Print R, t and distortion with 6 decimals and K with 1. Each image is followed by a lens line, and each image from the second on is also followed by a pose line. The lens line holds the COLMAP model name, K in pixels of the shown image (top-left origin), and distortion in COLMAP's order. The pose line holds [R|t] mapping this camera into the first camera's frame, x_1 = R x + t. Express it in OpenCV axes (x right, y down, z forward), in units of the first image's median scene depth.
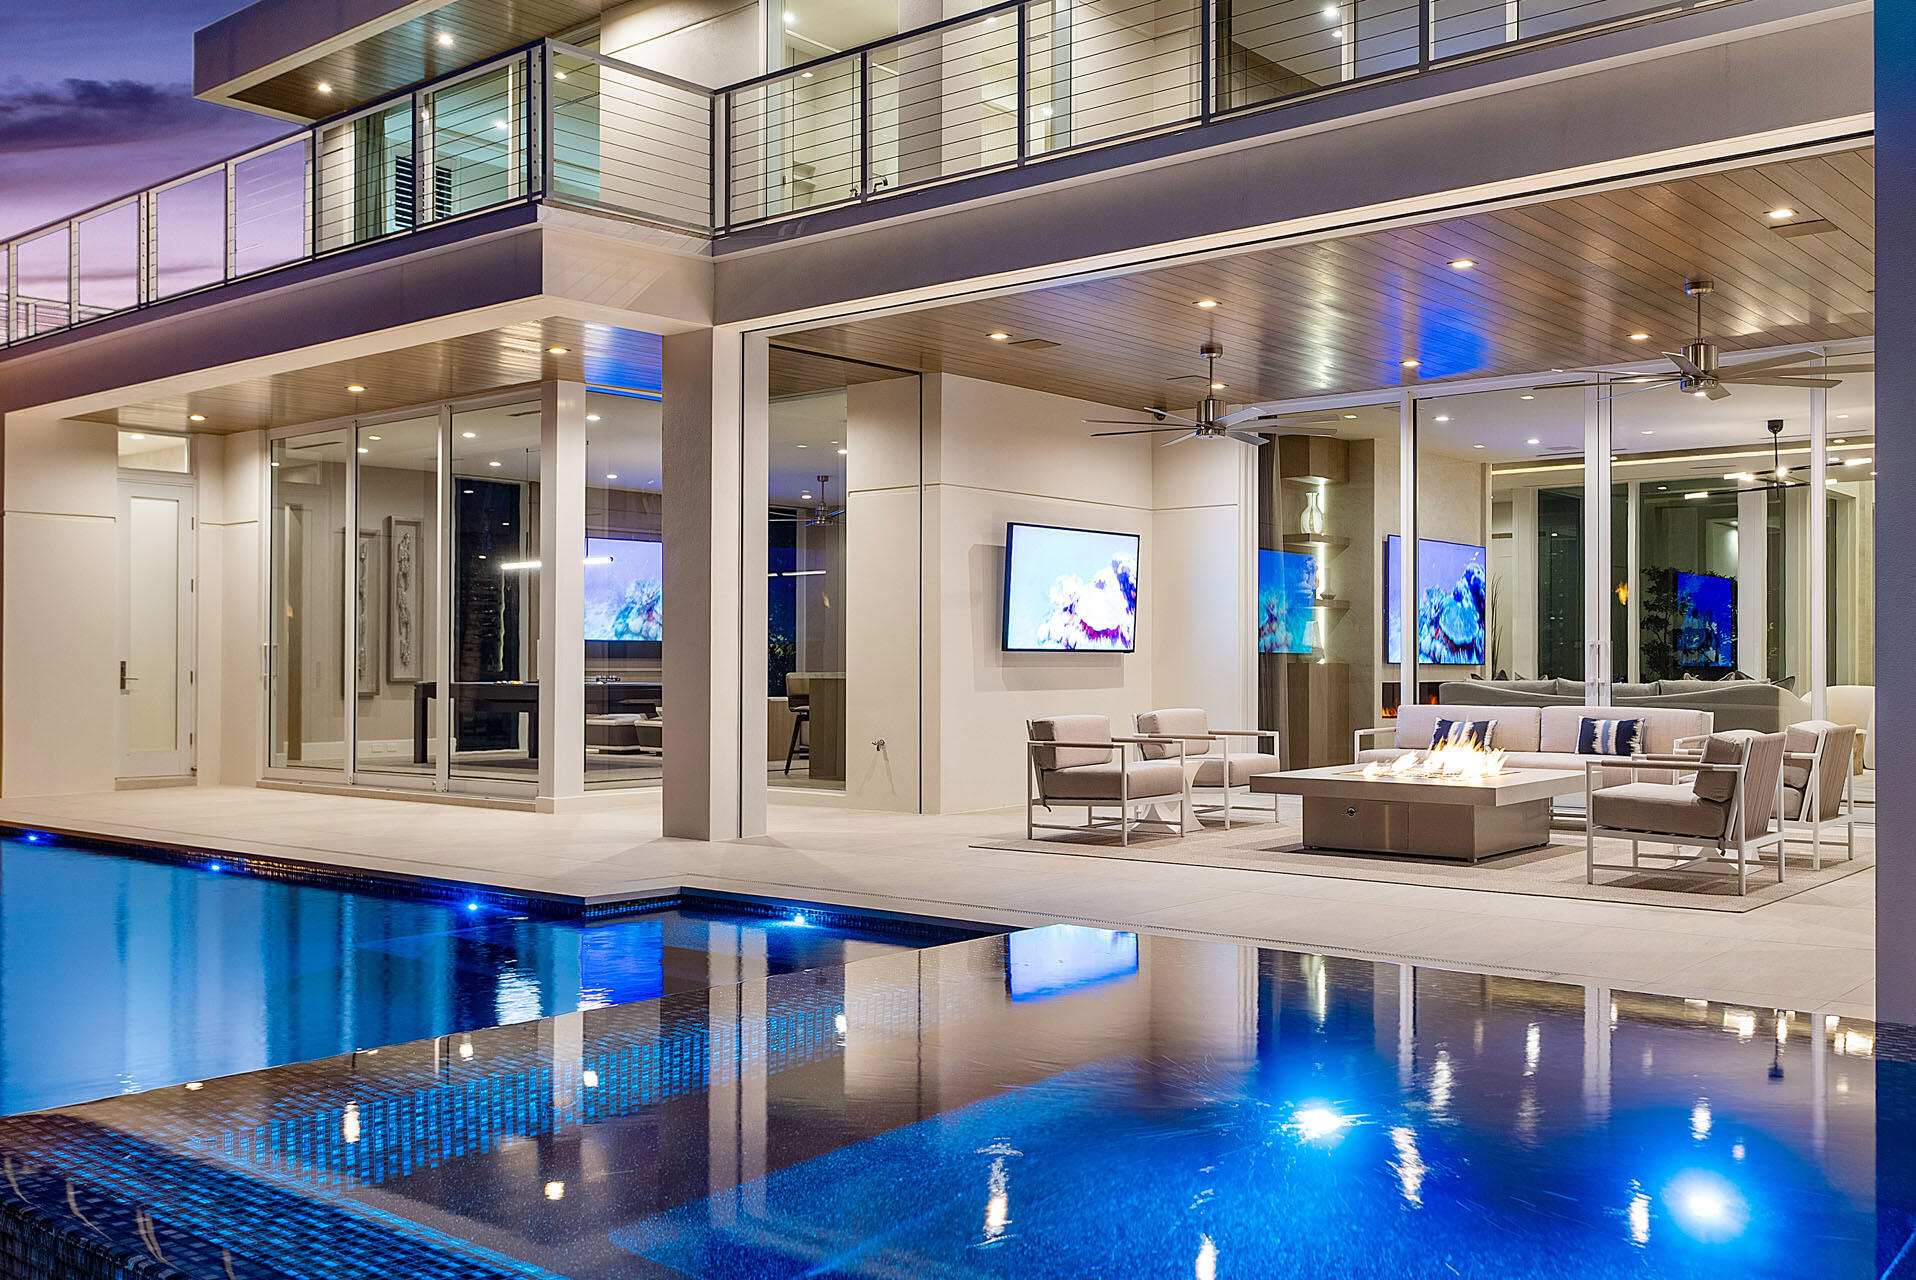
lens RADIAL K [[1771.1, 0, 958.0], [0, 1771.1, 640.0], [0, 0, 1]] dist [0.000062, -0.008566]
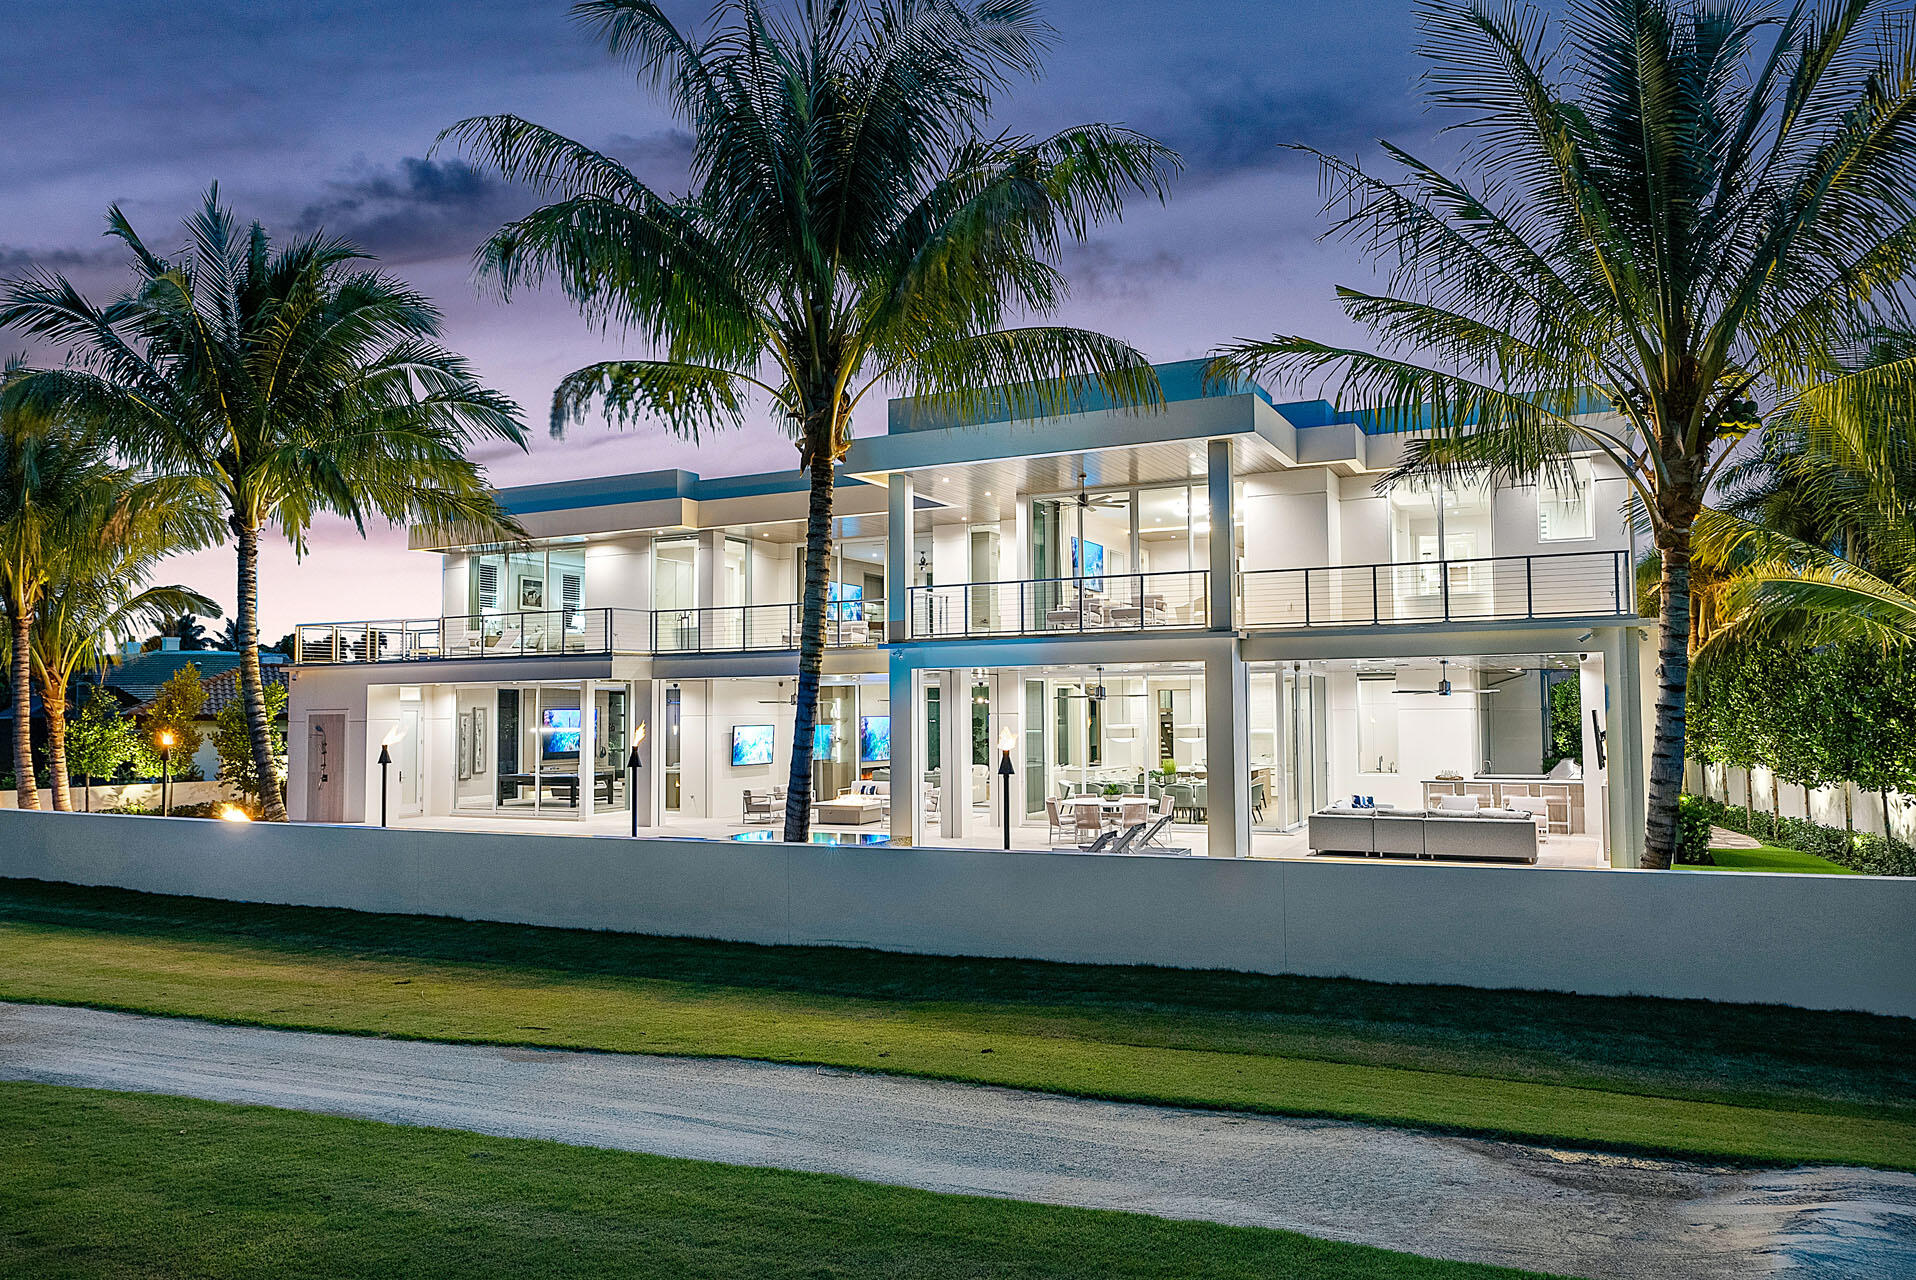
lens RADIAL K [[1330.5, 0, 958.0], [0, 1330.5, 640.0], [0, 0, 1]] dist [-0.000017, -0.082998]
pose [[0.972041, -0.001631, 0.234804, -0.141787], [0.010395, 0.999294, -0.036095, -0.130550], [-0.234579, 0.037526, 0.971372, -1.439753]]
